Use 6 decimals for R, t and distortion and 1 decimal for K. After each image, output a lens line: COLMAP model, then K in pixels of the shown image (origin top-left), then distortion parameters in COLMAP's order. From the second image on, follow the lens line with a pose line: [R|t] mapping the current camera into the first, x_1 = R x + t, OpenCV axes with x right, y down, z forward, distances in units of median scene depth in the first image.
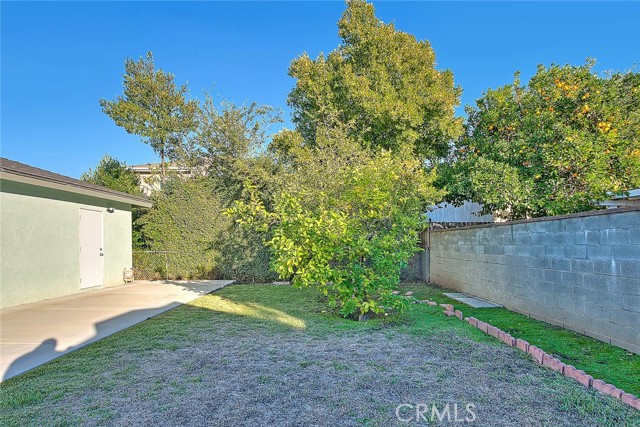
lens RADIAL K [[316.7, 0, 320.3], [0, 316.7, 243.1], [0, 0, 1]] dist [0.000208, -0.000082]
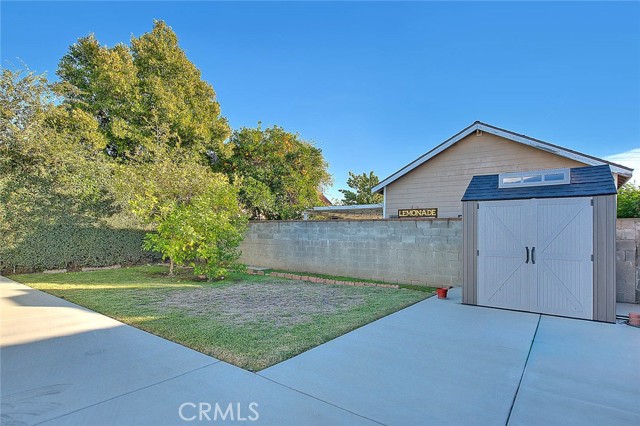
lens RADIAL K [[318.9, 0, 322.7], [0, 318.9, 233.3], [0, 0, 1]] dist [-0.001944, -0.000703]
pose [[0.591523, 0.013010, 0.806183, -0.574486], [-0.020559, 0.999788, -0.001050, 0.001948], [-0.806026, -0.015953, 0.591665, -0.226228]]
